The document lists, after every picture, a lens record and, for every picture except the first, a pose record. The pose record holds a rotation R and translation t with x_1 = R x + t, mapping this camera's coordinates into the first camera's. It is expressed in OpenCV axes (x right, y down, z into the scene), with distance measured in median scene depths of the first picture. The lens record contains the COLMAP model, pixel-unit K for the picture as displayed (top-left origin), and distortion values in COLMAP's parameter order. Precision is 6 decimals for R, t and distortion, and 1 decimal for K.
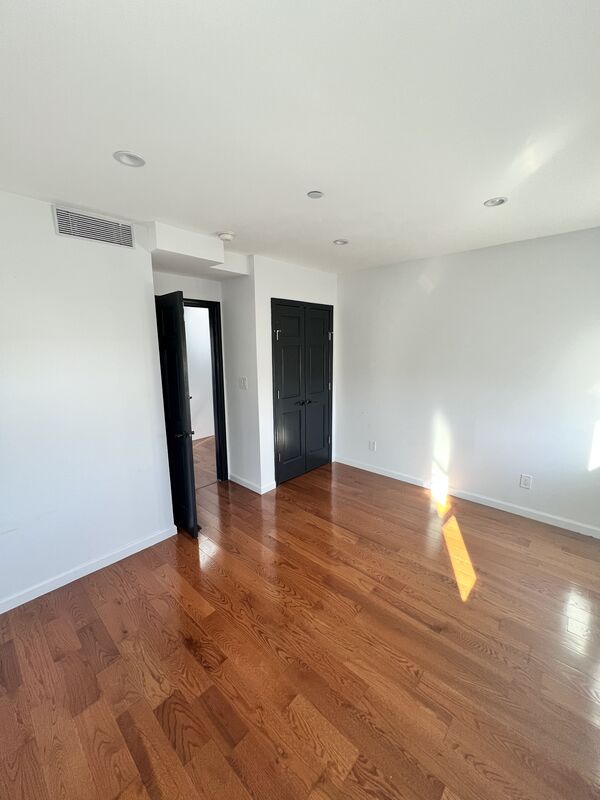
lens RADIAL K [[320.9, 0, 300.0], [0, 320.9, 400.0], [0, 0, 1]] dist [0.002894, 0.000218]
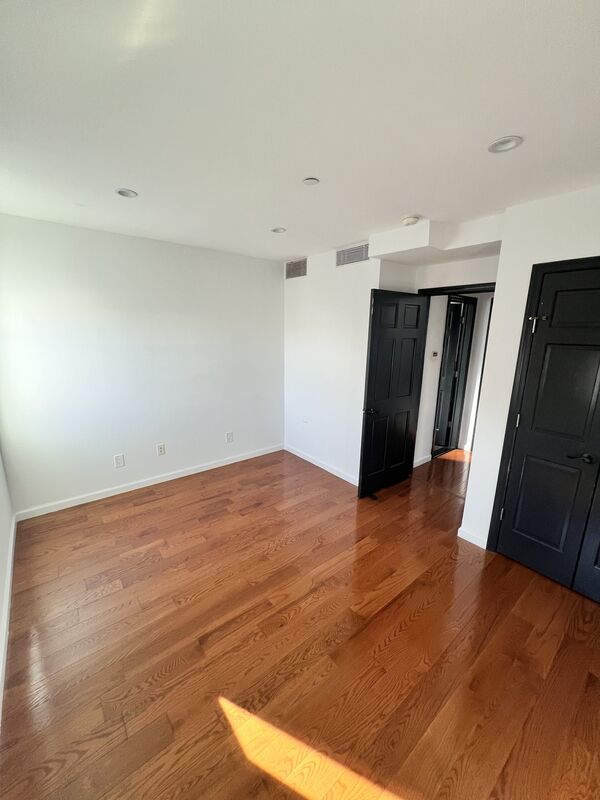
lens RADIAL K [[320.9, 0, 300.0], [0, 320.9, 400.0], [0, 0, 1]] dist [0.002894, 0.000218]
pose [[-0.148310, 0.222704, -0.963539, 1.109235], [-0.185495, 0.950757, 0.248302, -0.243826], [0.971389, 0.215557, -0.099696, 1.186883]]
